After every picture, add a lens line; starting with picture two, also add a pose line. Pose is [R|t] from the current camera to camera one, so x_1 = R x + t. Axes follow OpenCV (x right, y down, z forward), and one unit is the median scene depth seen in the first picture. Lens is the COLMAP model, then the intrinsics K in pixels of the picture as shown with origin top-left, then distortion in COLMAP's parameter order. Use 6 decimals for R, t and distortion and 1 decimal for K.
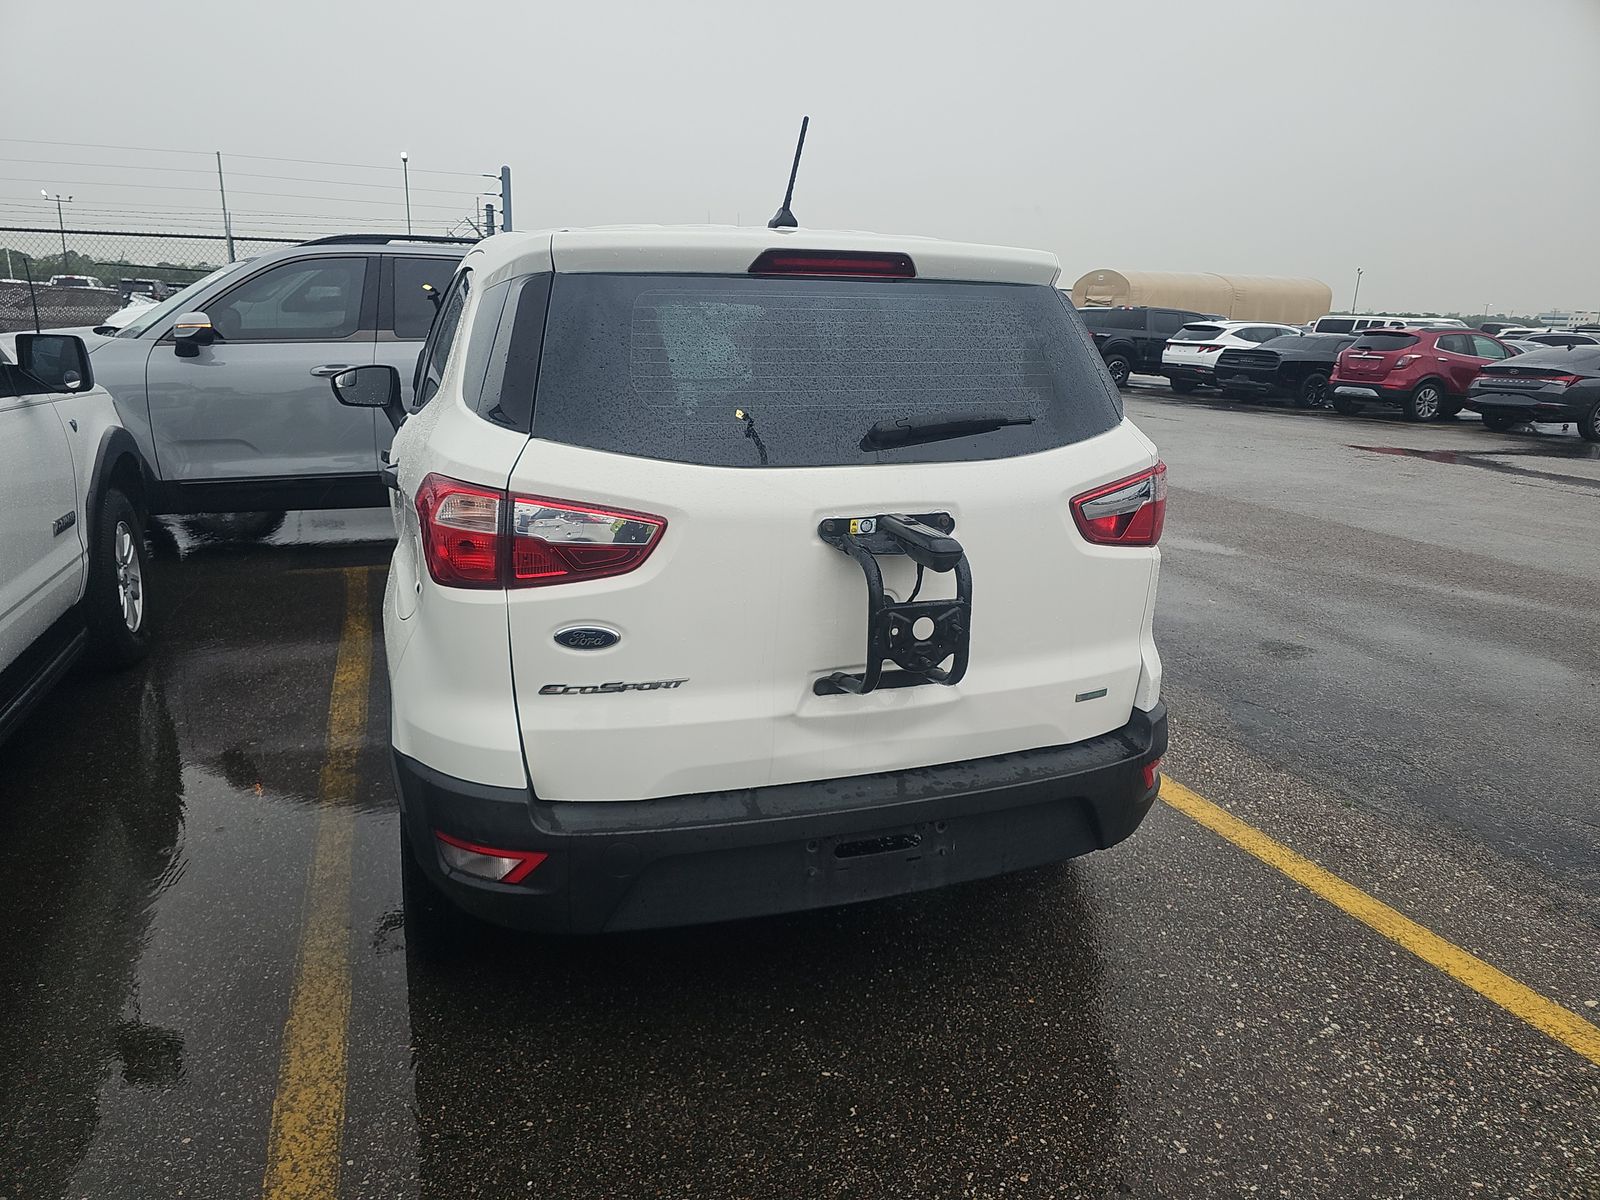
lens RADIAL K [[1066.7, 0, 785.8], [0, 1066.7, 594.6], [0, 0, 1]] dist [0.044629, -0.040700]
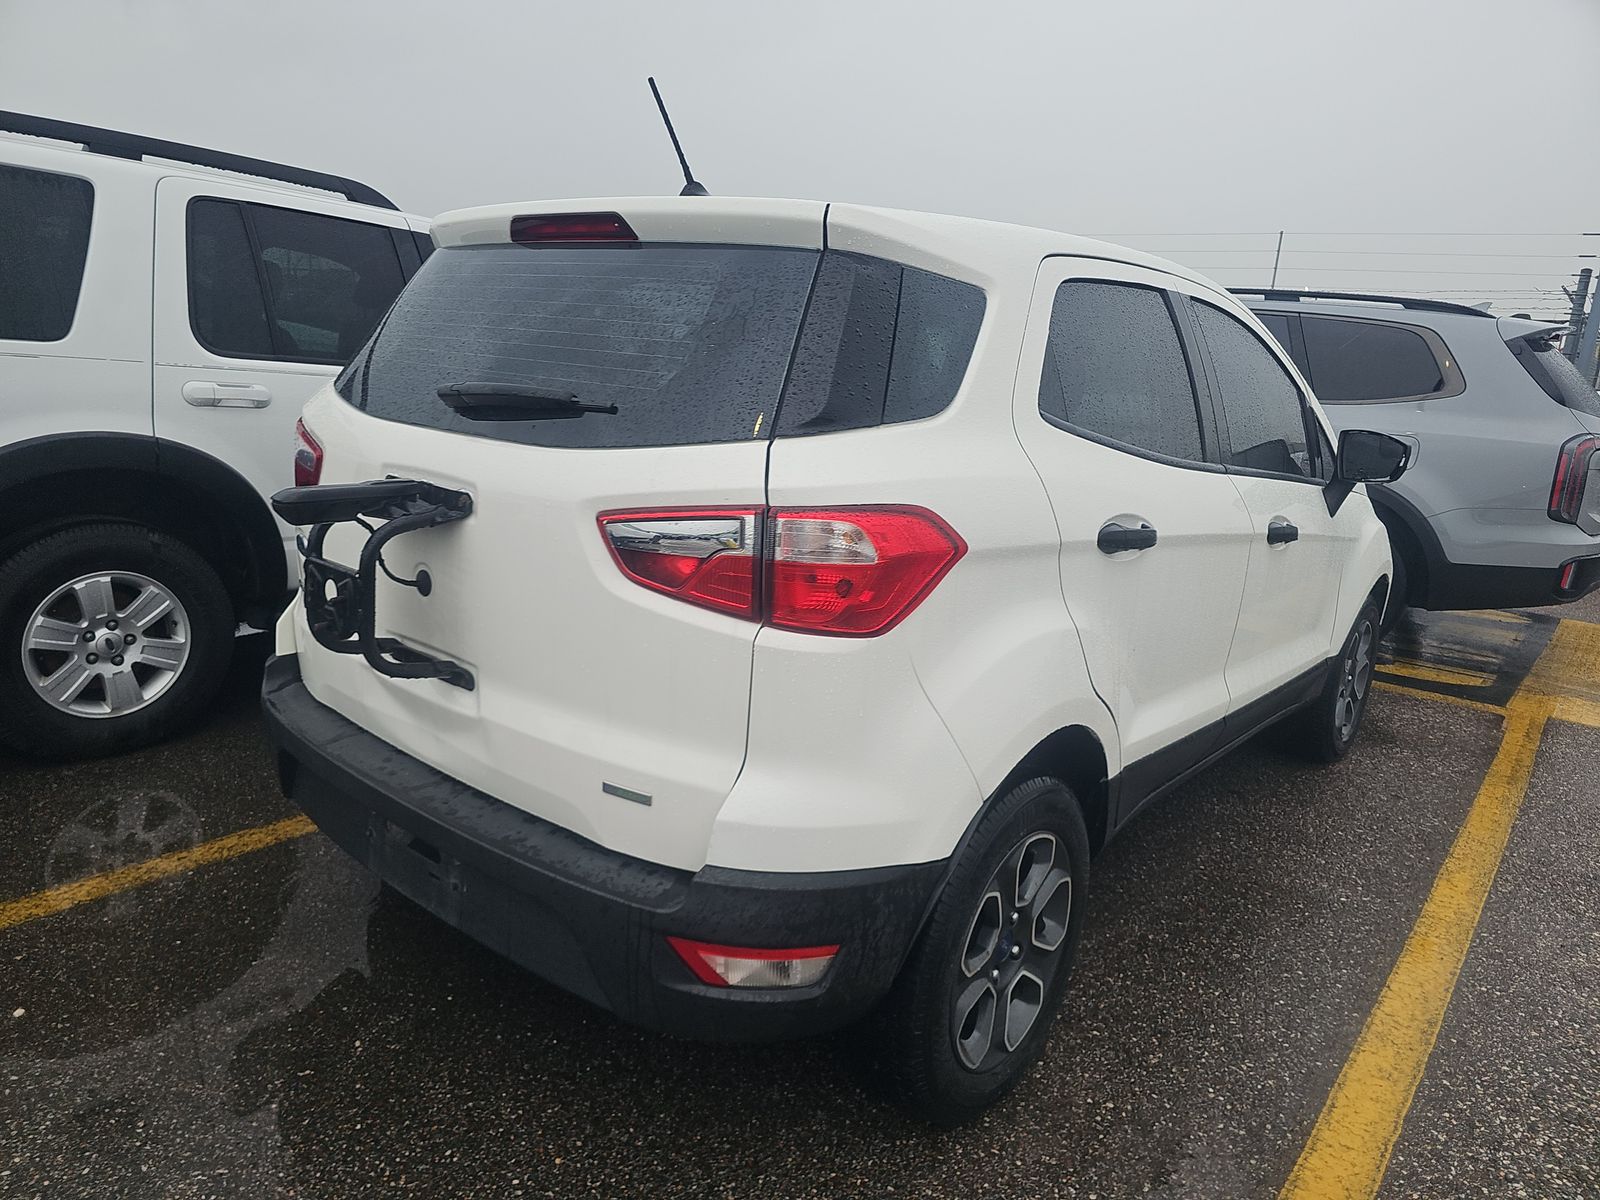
lens RADIAL K [[1066.7, 0, 793.6], [0, 1066.7, 604.6], [0, 0, 1]] dist [0.044629, -0.040700]
pose [[0.506276, 0.213167, -0.835610, 0.941541], [-0.276729, 0.957882, 0.076696, -0.118756], [0.816765, 0.192408, 0.543942, 0.688645]]
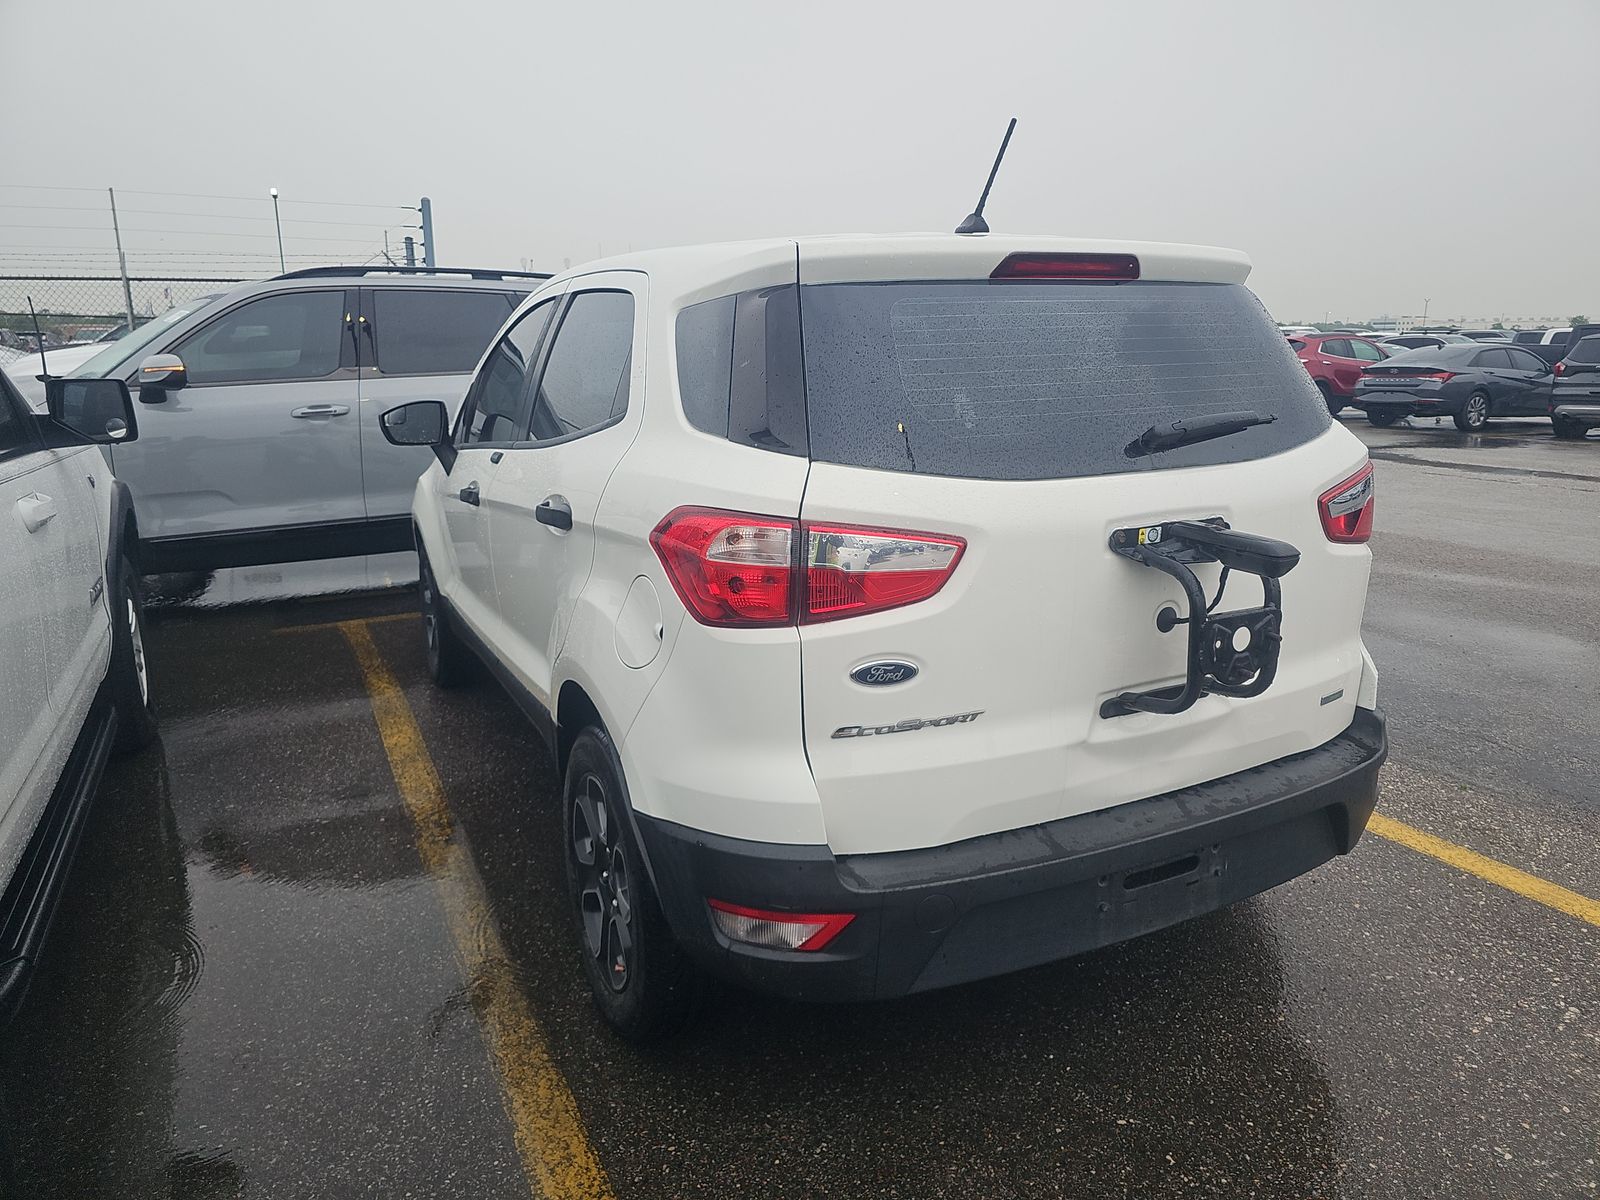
lens RADIAL K [[1066.7, 0, 808.3], [0, 1066.7, 584.9], [0, 0, 1]] dist [0.044629, -0.040700]
pose [[0.990622, -0.061680, 0.121914, -0.308073], [0.065623, 0.997435, -0.028597, -0.011856], [-0.119837, 0.036329, 0.992129, 0.080453]]
